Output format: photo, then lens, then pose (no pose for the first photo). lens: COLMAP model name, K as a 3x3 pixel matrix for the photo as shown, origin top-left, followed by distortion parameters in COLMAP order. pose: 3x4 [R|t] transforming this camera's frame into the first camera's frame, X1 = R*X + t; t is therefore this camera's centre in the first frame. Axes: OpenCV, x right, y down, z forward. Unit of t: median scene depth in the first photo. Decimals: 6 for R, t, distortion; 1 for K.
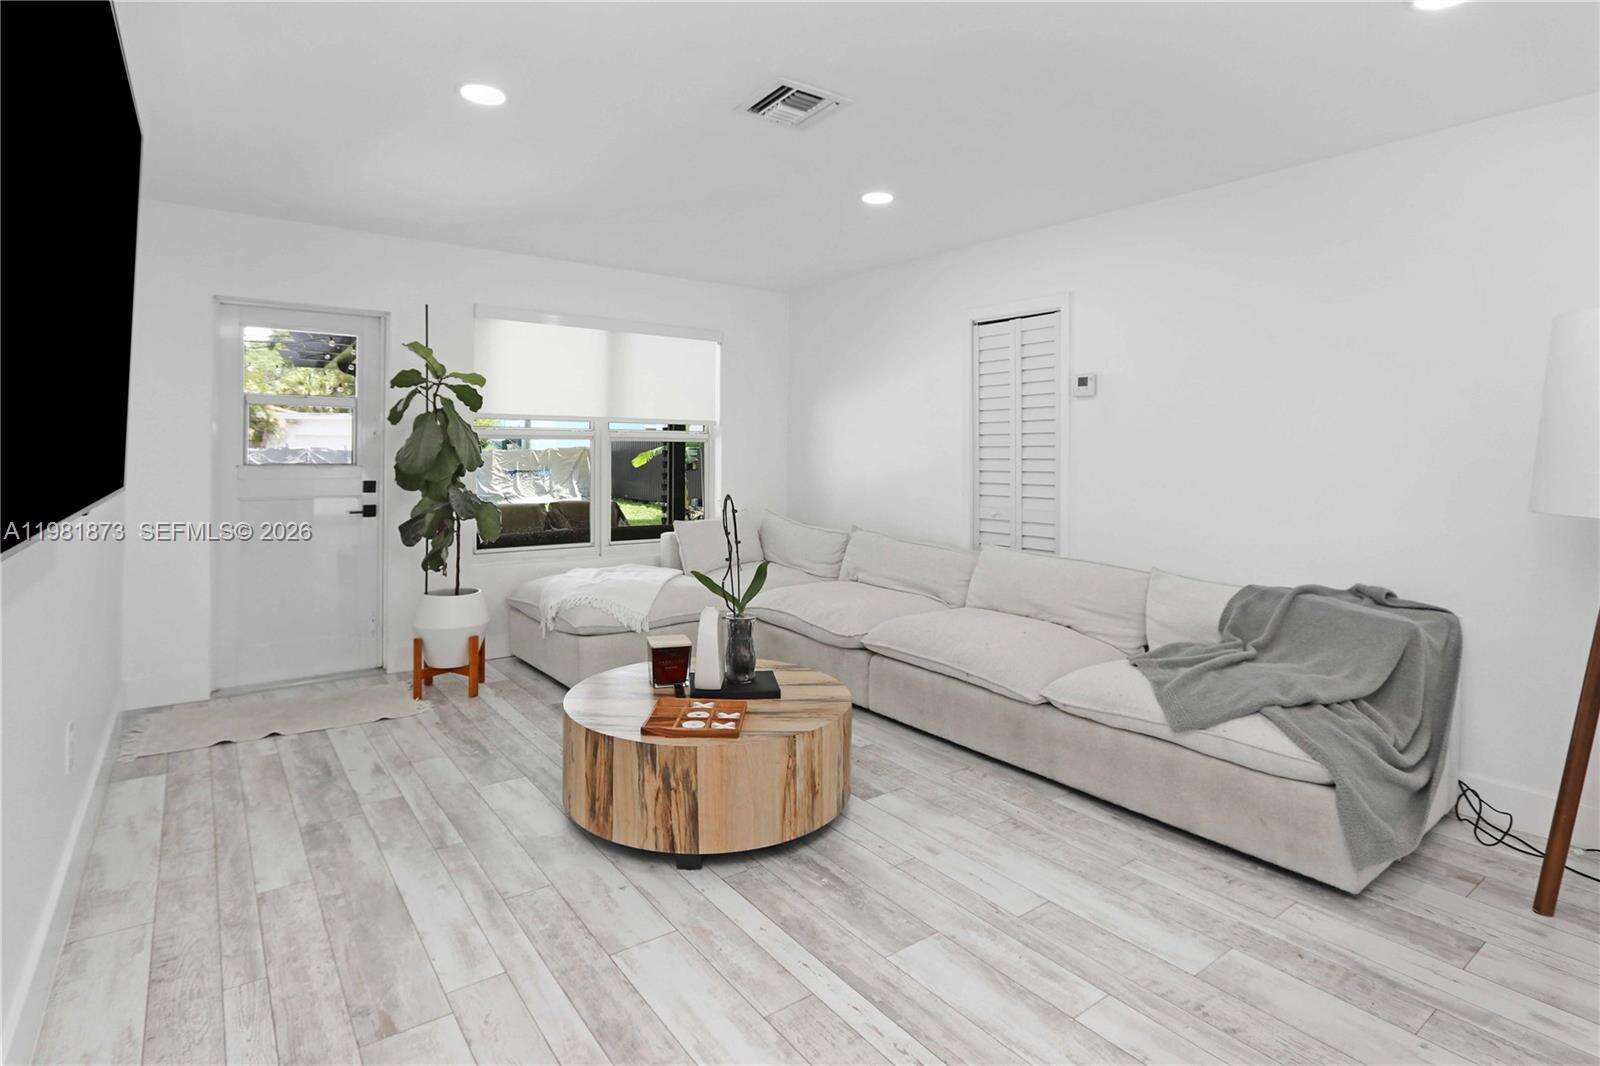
lens RADIAL K [[814.6, 0, 815.4], [0, 814.6, 394.4], [0, 0, 1]] dist [-0.014688, 0.002045]
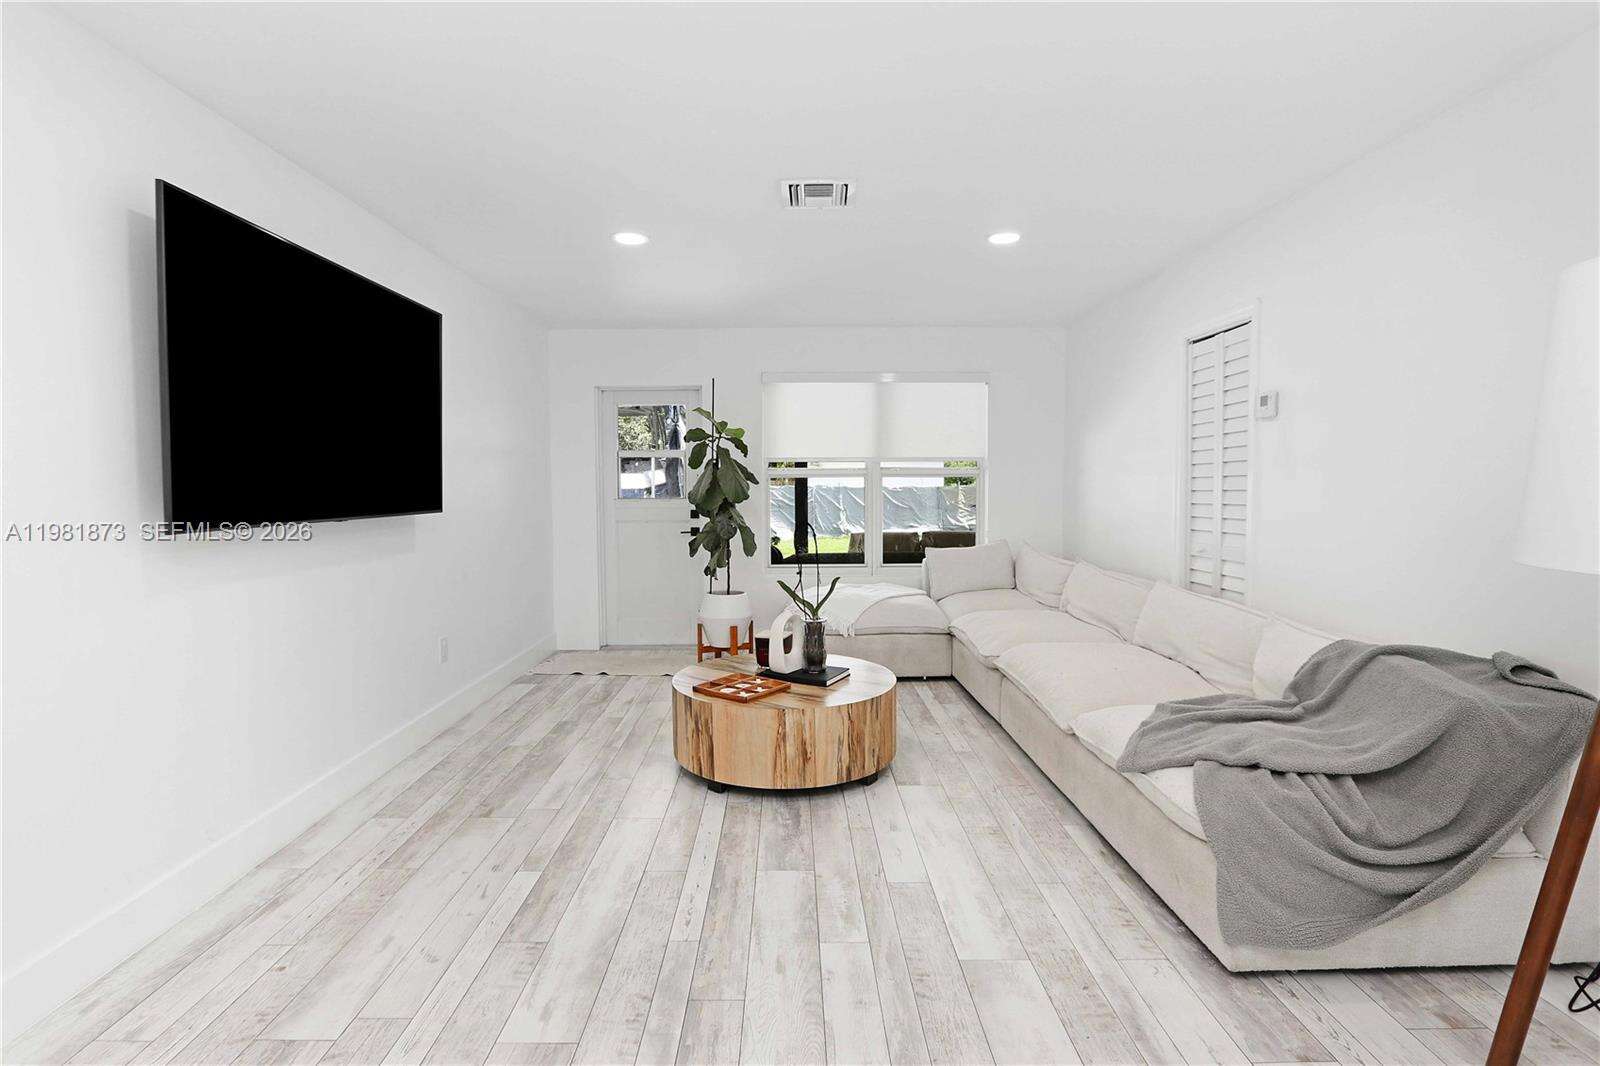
lens RADIAL K [[814.6, 0, 806.8], [0, 814.6, 478.1], [0, 0, 1]] dist [-0.014688, 0.002045]
pose [[0.800525, -0.015736, -0.599092, 0.754365], [0.050961, 0.997822, 0.041886, 0.009591], [0.597128, -0.064061, 0.799584, 0.031126]]
